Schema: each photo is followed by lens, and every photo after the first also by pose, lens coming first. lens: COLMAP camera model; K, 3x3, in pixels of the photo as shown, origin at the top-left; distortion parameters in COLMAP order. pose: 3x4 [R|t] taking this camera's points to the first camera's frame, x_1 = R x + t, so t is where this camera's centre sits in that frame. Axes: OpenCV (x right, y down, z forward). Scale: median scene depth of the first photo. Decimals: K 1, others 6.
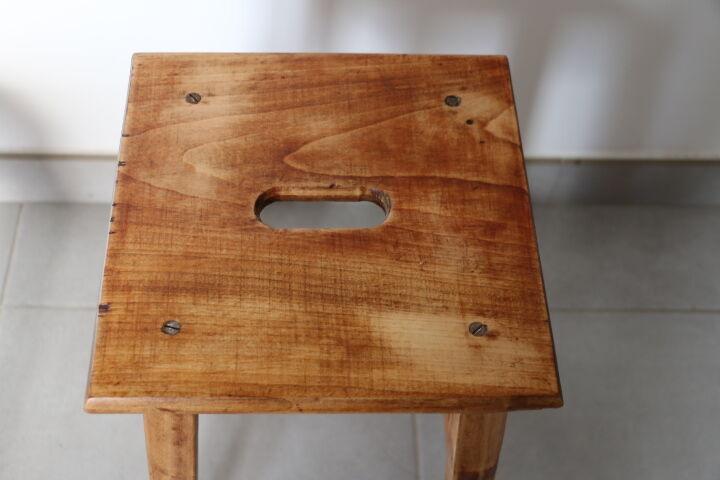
lens RADIAL K [[896.5, 0, 360.0], [0, 896.5, 240.0], [0, 0, 1]] dist [-0.016815, -0.005853]
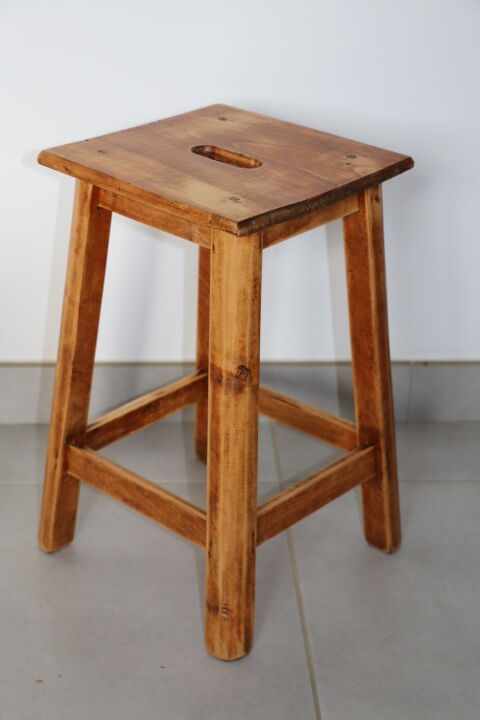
lens RADIAL K [[1332.9, 0, 240.0], [0, 1332.9, 360.0], [0, 0, 1]] dist [0.233742, 0.010859]
pose [[0.719528, 0.283929, -0.633769, 1.547850], [-0.582623, 0.743440, -0.328400, 0.974729], [0.377927, 0.605542, 0.700350, -0.424225]]
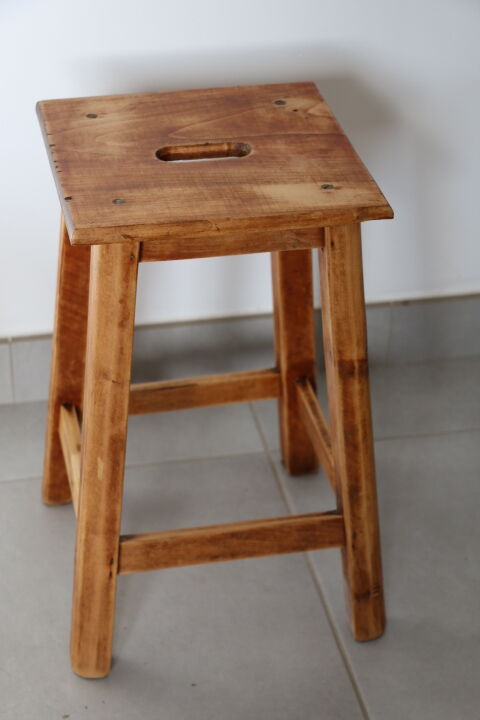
lens RADIAL K [[1562.8, 0, 240.0], [0, 1562.8, 360.0], [0, 0, 1]] dist [0.326375, -0.016524]
pose [[0.983457, -0.125869, 0.130270, -0.338236], [0.168672, 0.898539, -0.405188, 1.230321], [-0.066052, 0.420458, 0.904905, -1.060959]]
